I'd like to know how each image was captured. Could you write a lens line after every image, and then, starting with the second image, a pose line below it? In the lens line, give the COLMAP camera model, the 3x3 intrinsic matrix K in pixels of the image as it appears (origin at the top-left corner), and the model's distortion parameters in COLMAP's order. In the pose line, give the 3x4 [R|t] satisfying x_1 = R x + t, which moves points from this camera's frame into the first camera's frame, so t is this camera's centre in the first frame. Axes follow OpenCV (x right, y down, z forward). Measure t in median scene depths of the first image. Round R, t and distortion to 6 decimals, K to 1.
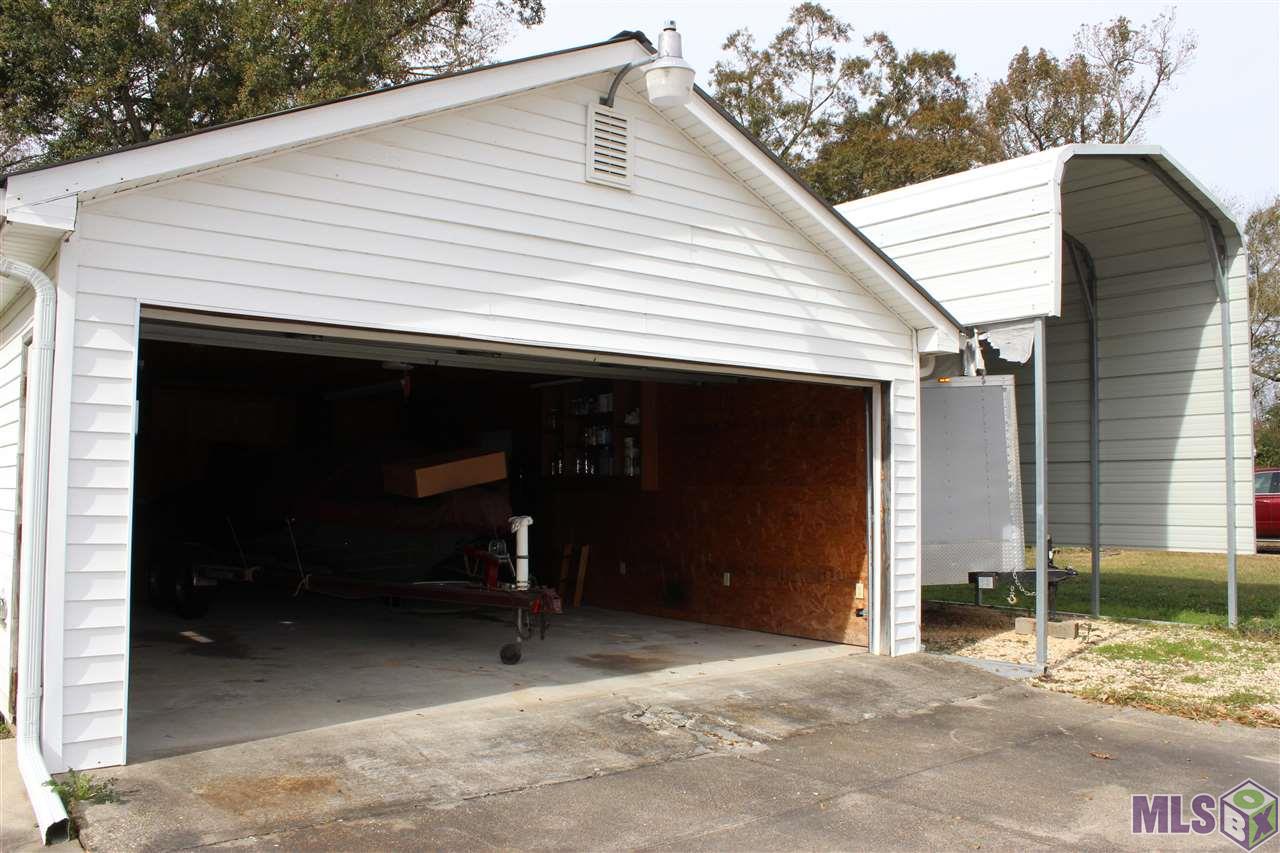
lens RADIAL K [[1063.2, 0, 640.0], [0, 1063.2, 426.5], [0, 0, 1]] dist [-0.140477, 0.138465]
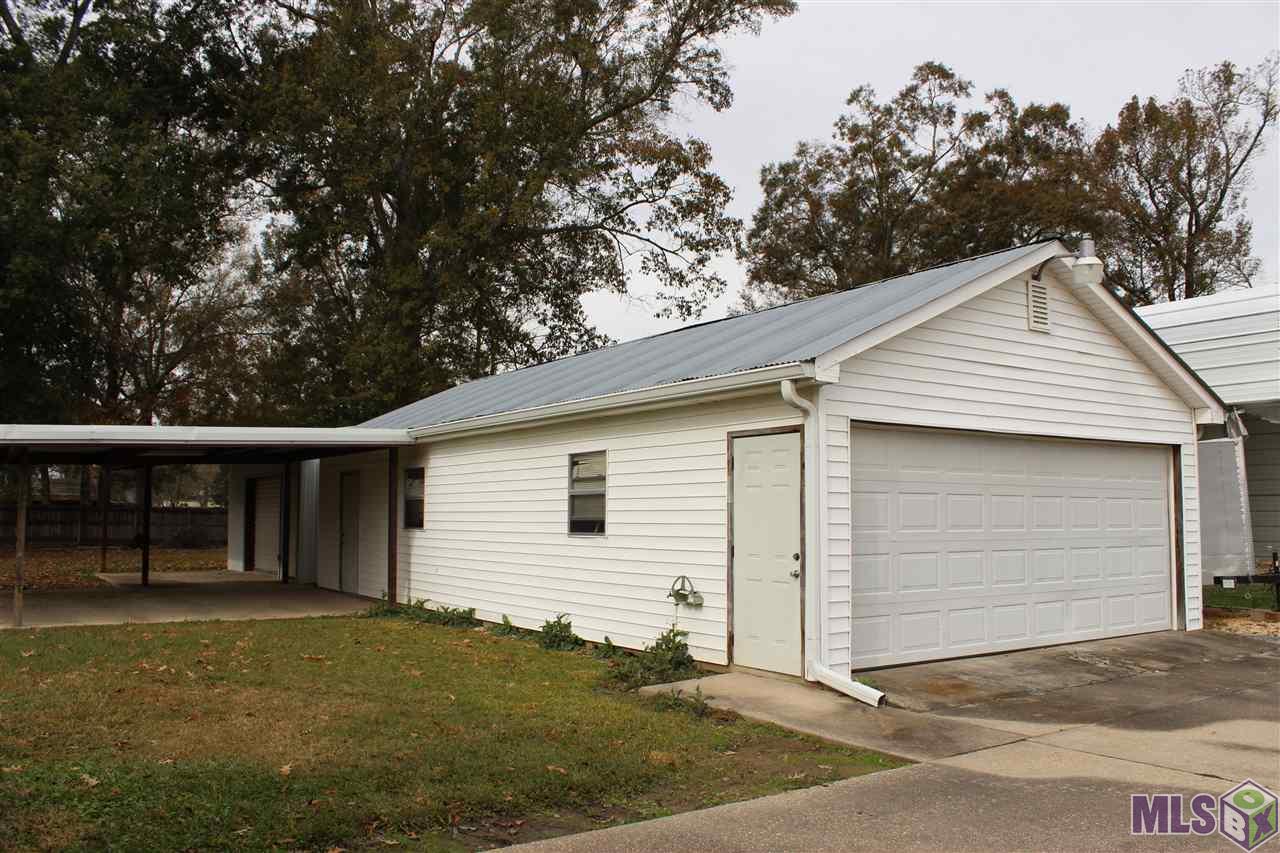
lens RADIAL K [[1063.2, 0, 640.0], [0, 1063.2, 426.5], [0, 0, 1]] dist [-0.140477, 0.138465]
pose [[0.997820, -0.008373, -0.065463, -0.069979], [0.006786, 0.999679, -0.024428, -0.006108], [0.065647, 0.023931, 0.997556, -0.082088]]
